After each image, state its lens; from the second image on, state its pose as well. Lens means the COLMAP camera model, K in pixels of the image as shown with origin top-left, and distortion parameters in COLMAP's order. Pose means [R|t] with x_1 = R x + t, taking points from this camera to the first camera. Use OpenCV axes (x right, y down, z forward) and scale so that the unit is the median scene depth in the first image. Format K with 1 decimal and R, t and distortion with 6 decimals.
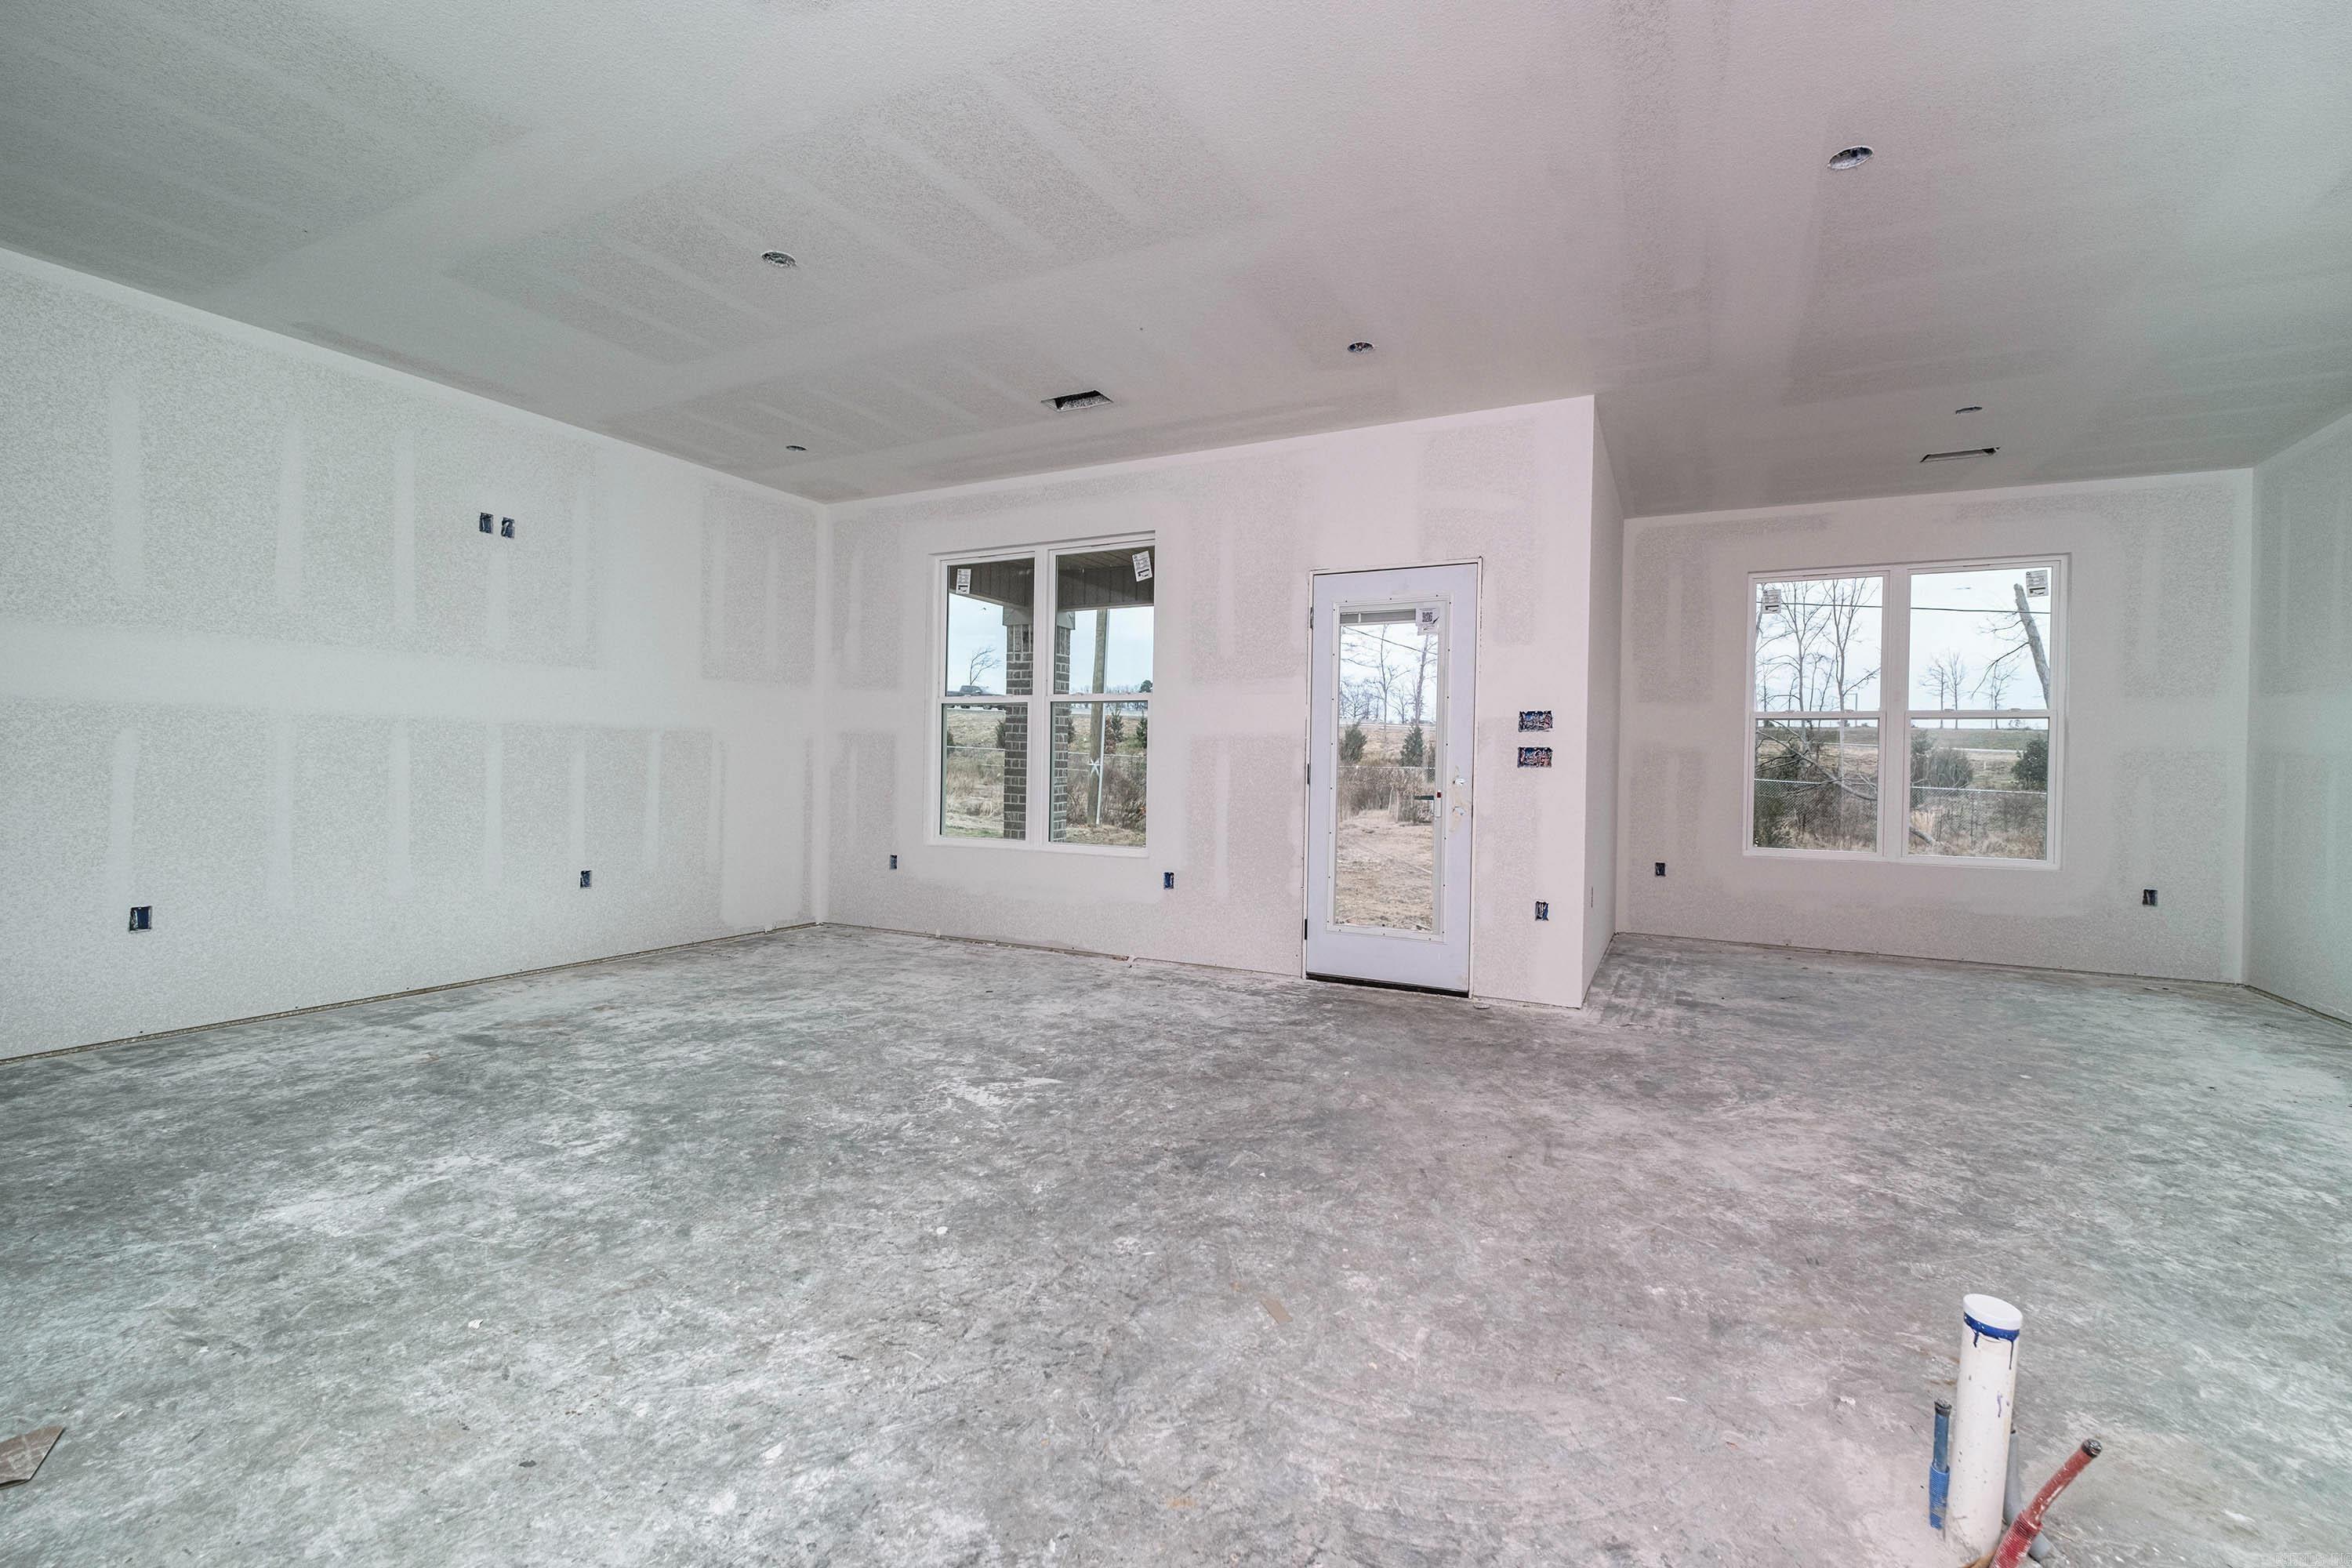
lens RADIAL K [[1009.3, 0, 1172.3], [0, 1009.3, 778.1], [0, 0, 1]] dist [0.002576, -0.004294]
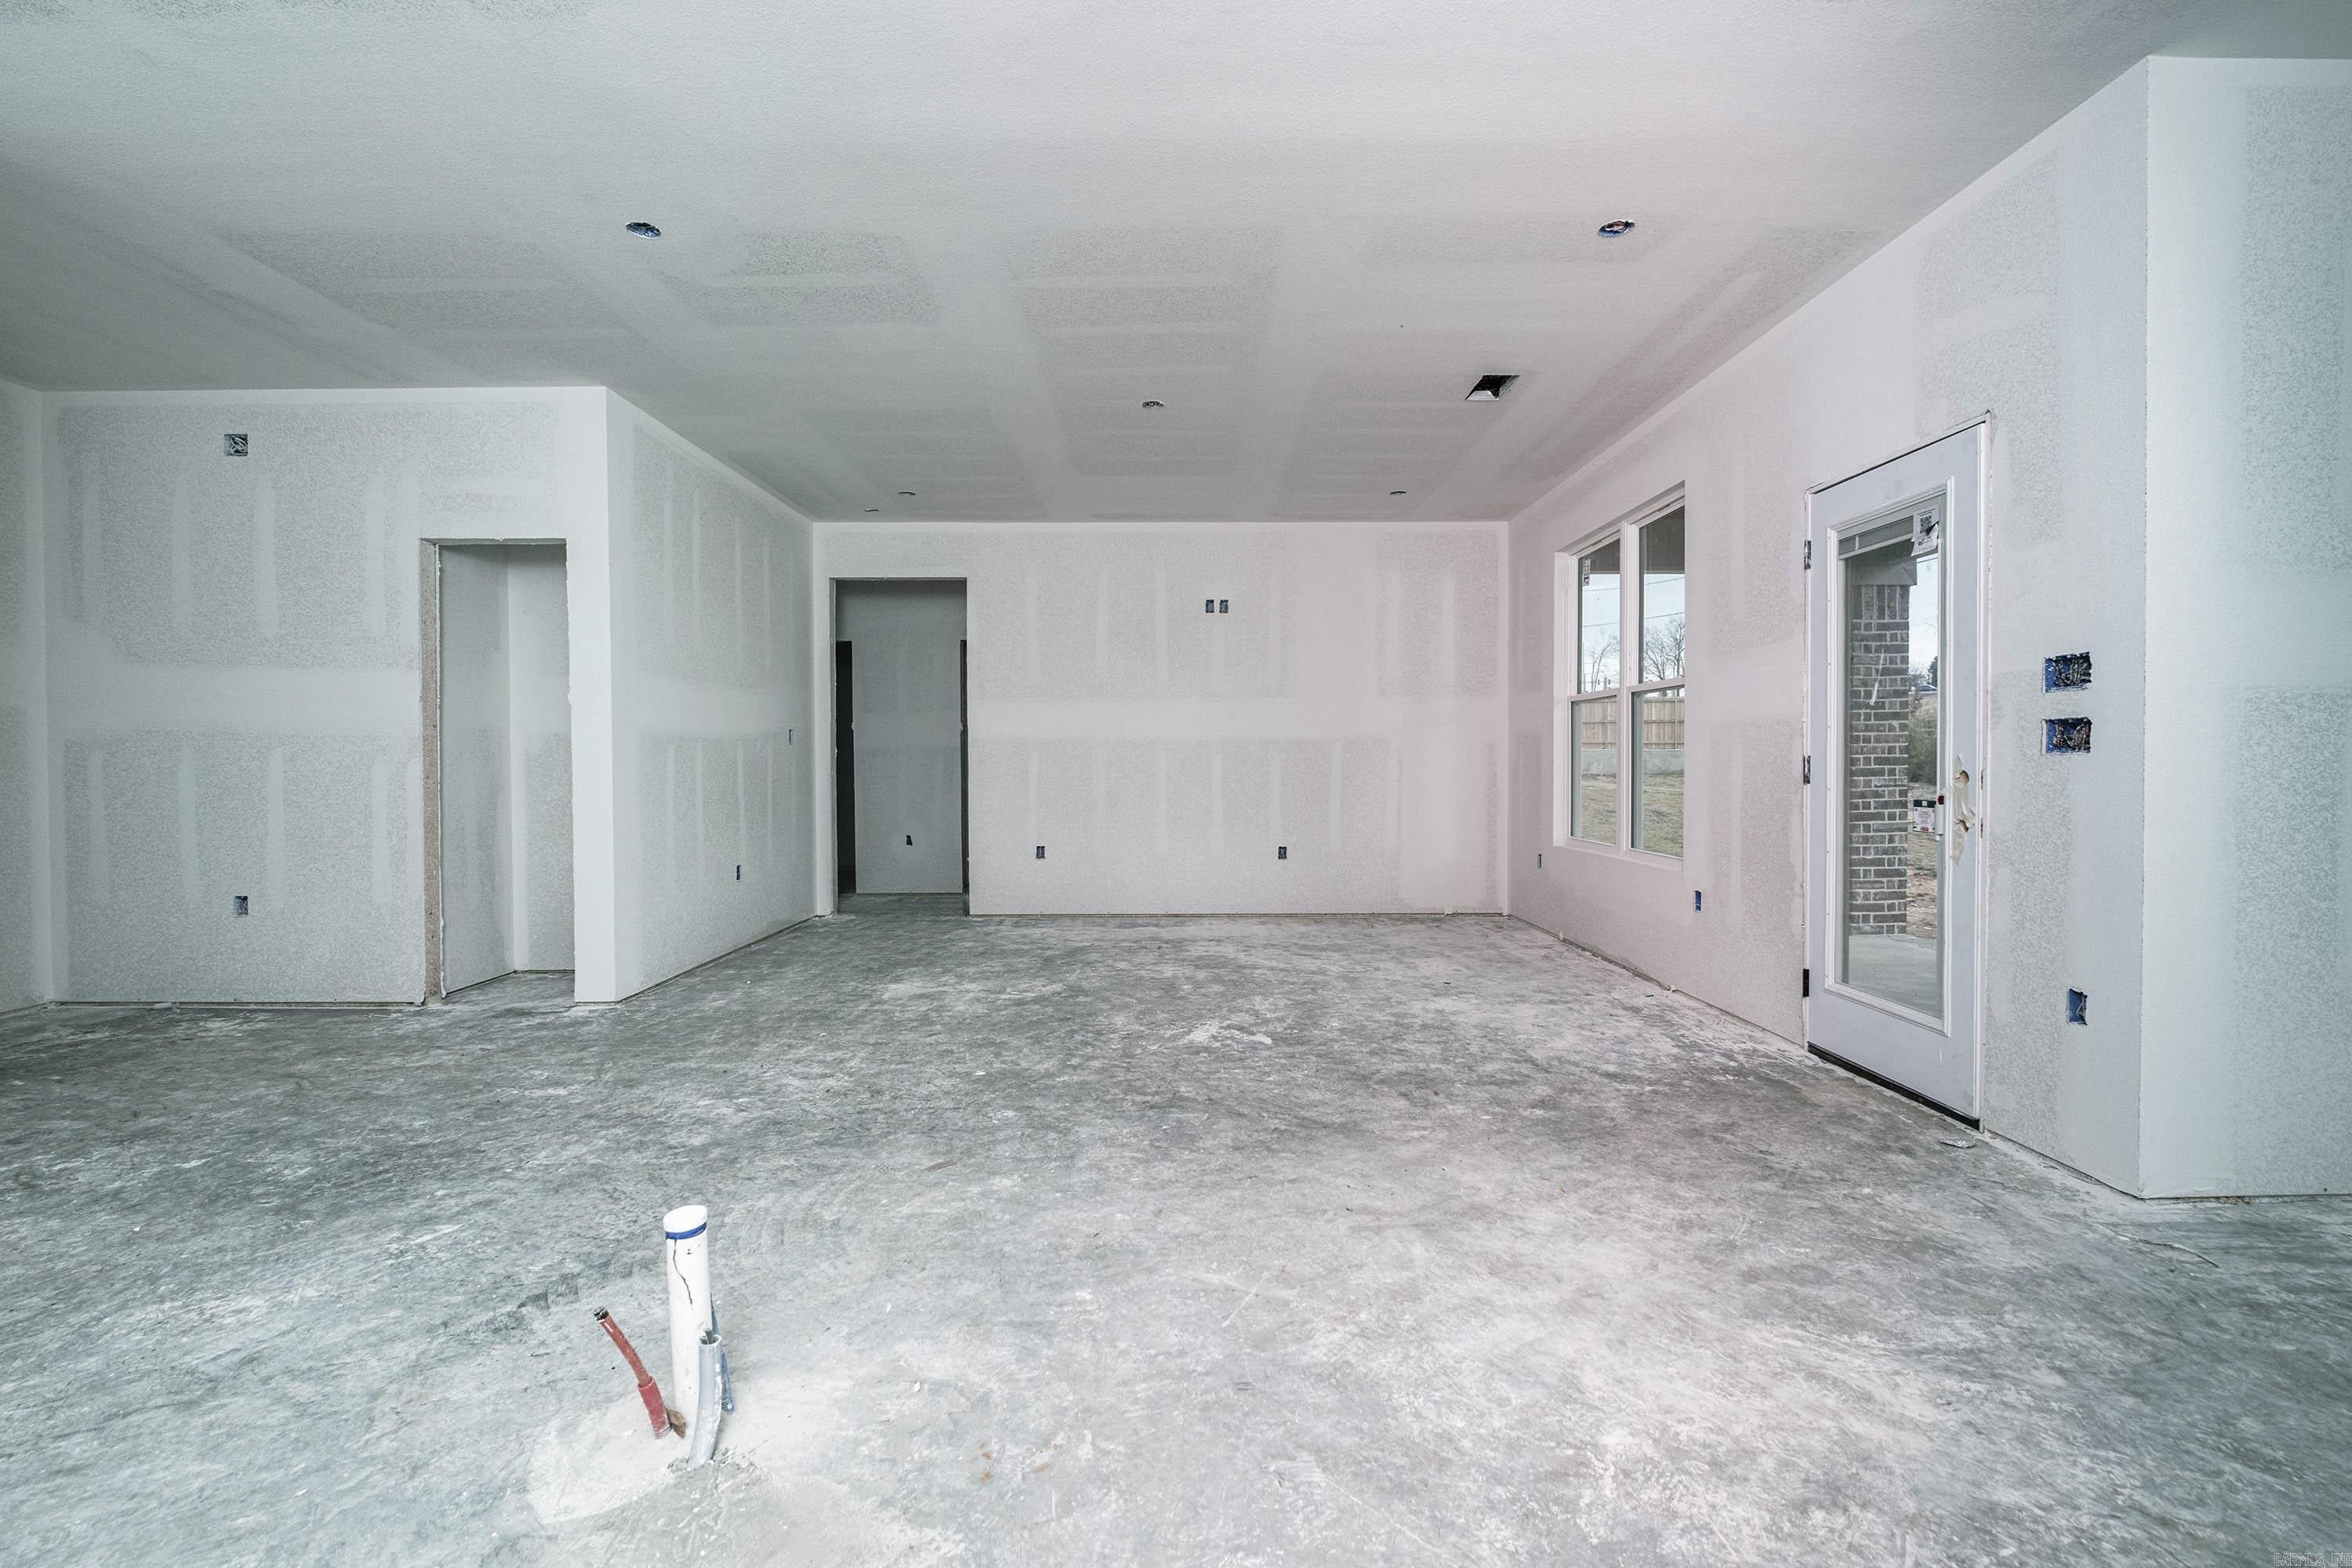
lens RADIAL K [[1009.3, 0, 1176.7], [0, 1009.3, 782.2], [0, 0, 1]] dist [0.002576, -0.004294]
pose [[0.455752, 0.000604, -0.890107, 0.995114], [-0.000146, 1.000000, 0.000604, 0.007734], [0.890107, -0.000146, 0.455752, 0.454404]]
